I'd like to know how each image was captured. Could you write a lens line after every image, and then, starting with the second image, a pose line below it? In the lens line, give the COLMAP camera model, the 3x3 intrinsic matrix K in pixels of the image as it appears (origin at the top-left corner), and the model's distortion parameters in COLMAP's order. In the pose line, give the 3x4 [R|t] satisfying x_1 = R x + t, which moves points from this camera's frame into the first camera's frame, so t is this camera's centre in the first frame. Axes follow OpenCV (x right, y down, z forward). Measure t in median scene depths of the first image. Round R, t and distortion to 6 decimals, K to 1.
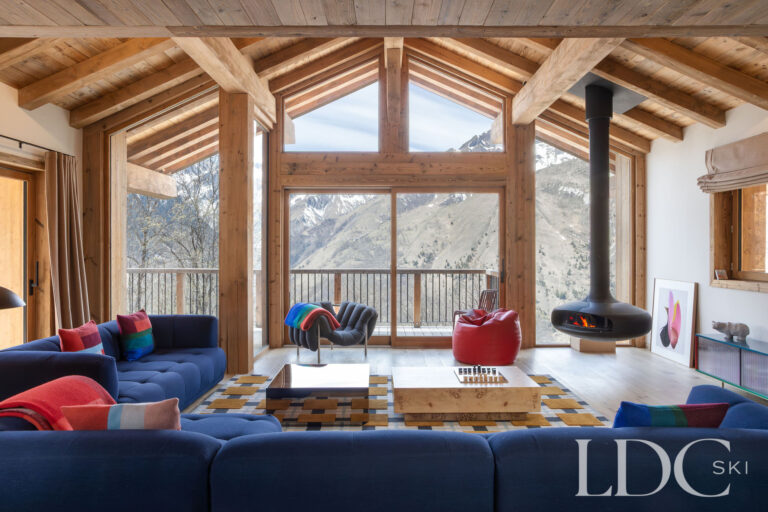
lens RADIAL K [[508.5, 0, 384.0], [0, 508.5, 256.0], [0, 0, 1]] dist [-0.001504, 0.001476]
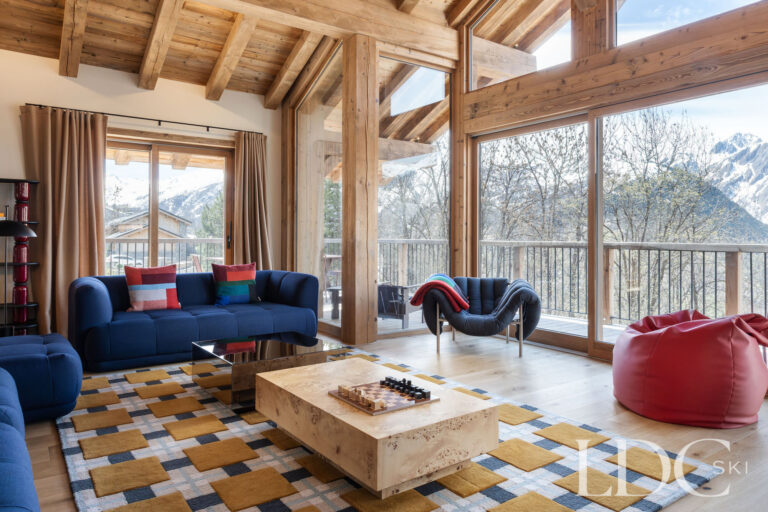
lens RADIAL K [[520.9, 0, 385.6], [0, 520.9, 239.1], [0, 0, 1]] dist [0.001391, 0.001147]
pose [[0.576459, 0.005319, -0.817109, 0.427140], [-0.019481, 0.999784, -0.007235, 0.041551], [0.816894, 0.020089, 0.576438, 0.425841]]
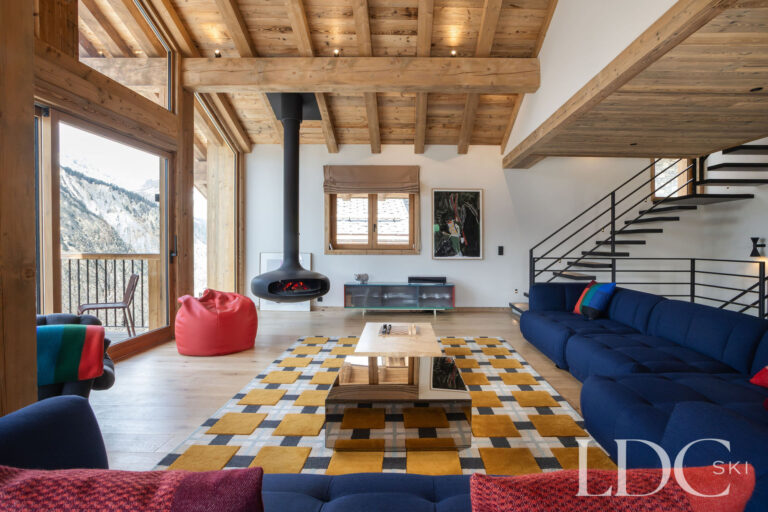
lens RADIAL K [[388.5, 0, 410.5], [0, 388.5, 246.2], [0, 0, 1]] dist [-0.055848, 0.039312]
pose [[0.006845, -0.006223, 0.999957, -0.431752], [0.008618, 0.999944, 0.006164, 0.024198], [-0.999939, 0.008576, 0.006898, 0.615982]]
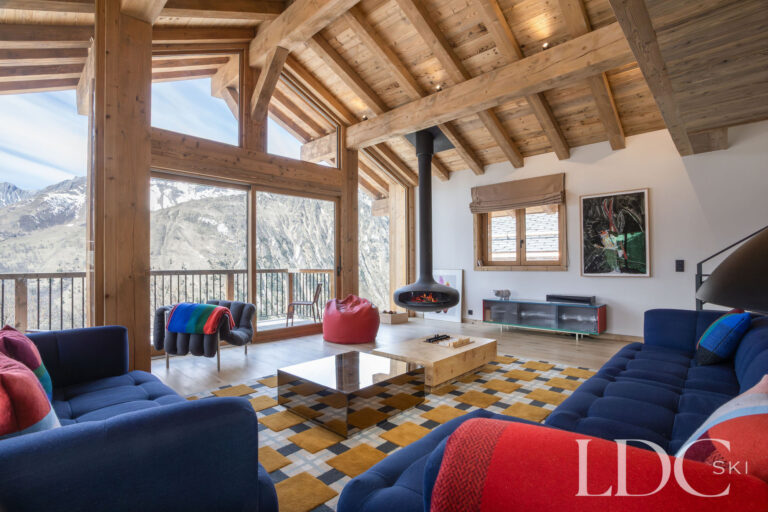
lens RADIAL K [[373.1, 0, 387.5], [0, 373.1, 259.2], [0, 0, 1]] dist [-0.023095, 0.000553]
pose [[0.691702, 0.003581, 0.722174, -0.343570], [0.018144, 0.999586, -0.022335, 0.036223], [-0.721955, 0.028552, 0.691350, 0.313804]]
